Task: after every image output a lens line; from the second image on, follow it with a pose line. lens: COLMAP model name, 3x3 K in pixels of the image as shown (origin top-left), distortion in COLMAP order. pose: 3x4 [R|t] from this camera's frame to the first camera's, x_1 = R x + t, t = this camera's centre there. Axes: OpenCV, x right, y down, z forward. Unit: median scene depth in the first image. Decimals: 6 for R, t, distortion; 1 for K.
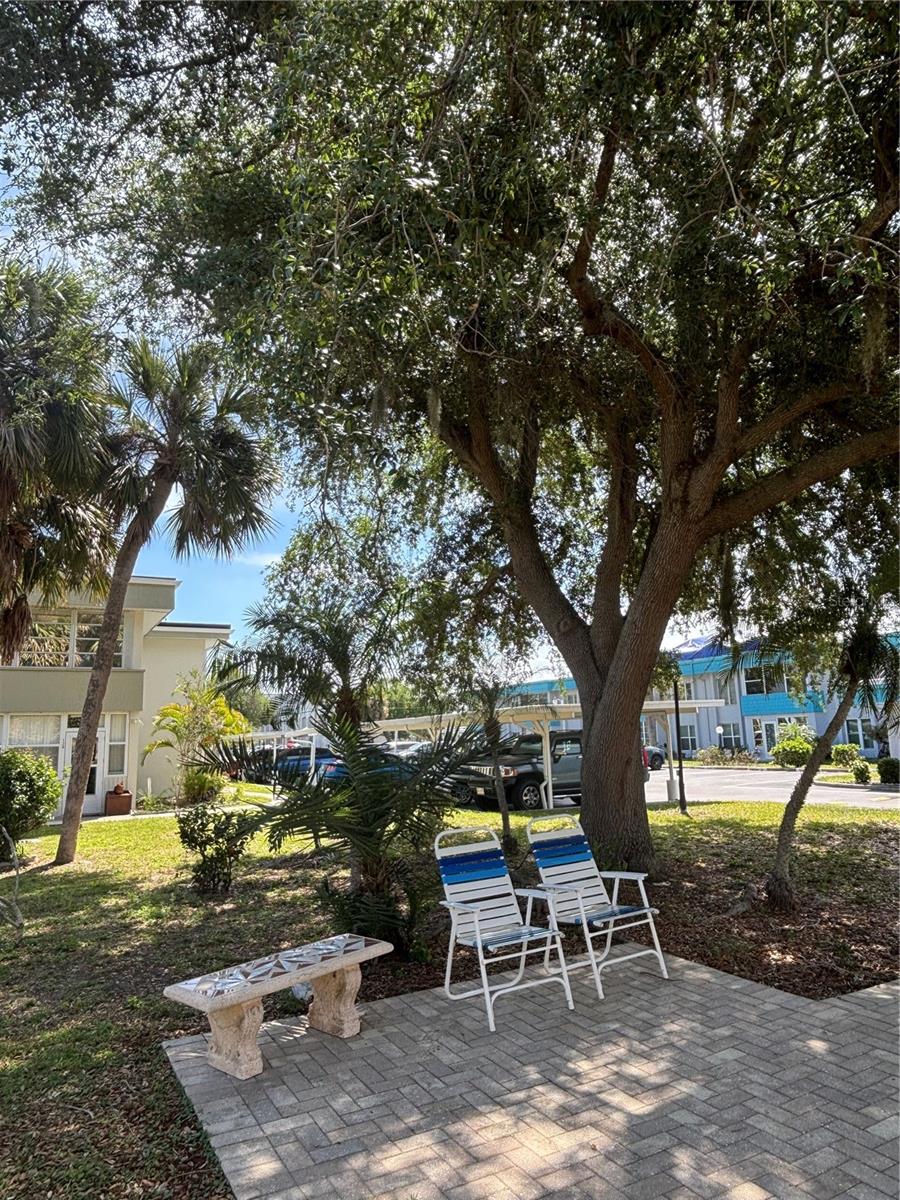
lens RADIAL K [[769.6, 0, 450.0], [0, 769.6, 600.0], [0, 0, 1]] dist [-0.000337, -0.000438]
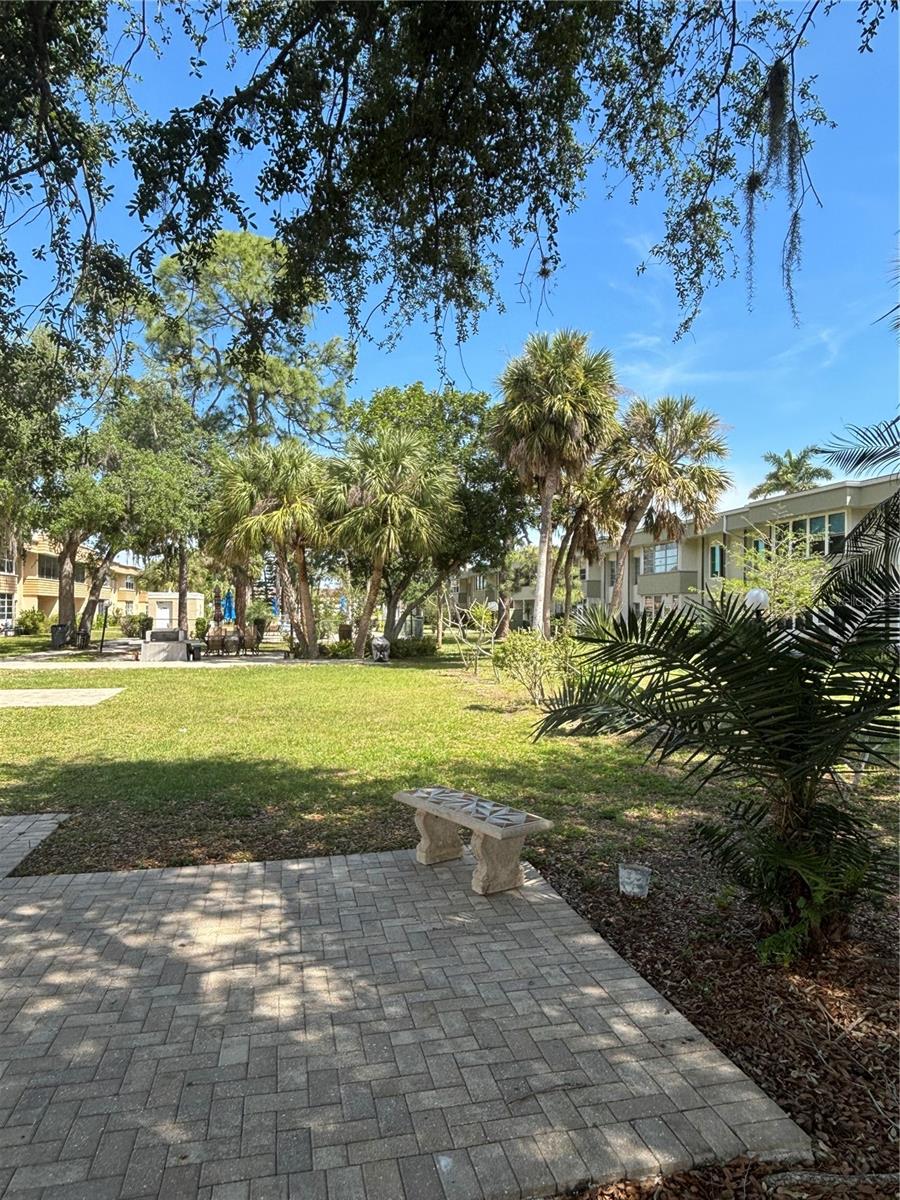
lens RADIAL K [[769.6, 0, 450.0], [0, 769.6, 600.0], [0, 0, 1]] dist [-0.000337, -0.000438]
pose [[-0.277562, 0.004040, -0.960699, 1.095954], [0.179556, 0.982588, -0.047745, 0.245277], [0.943779, -0.185752, -0.273455, 1.591088]]
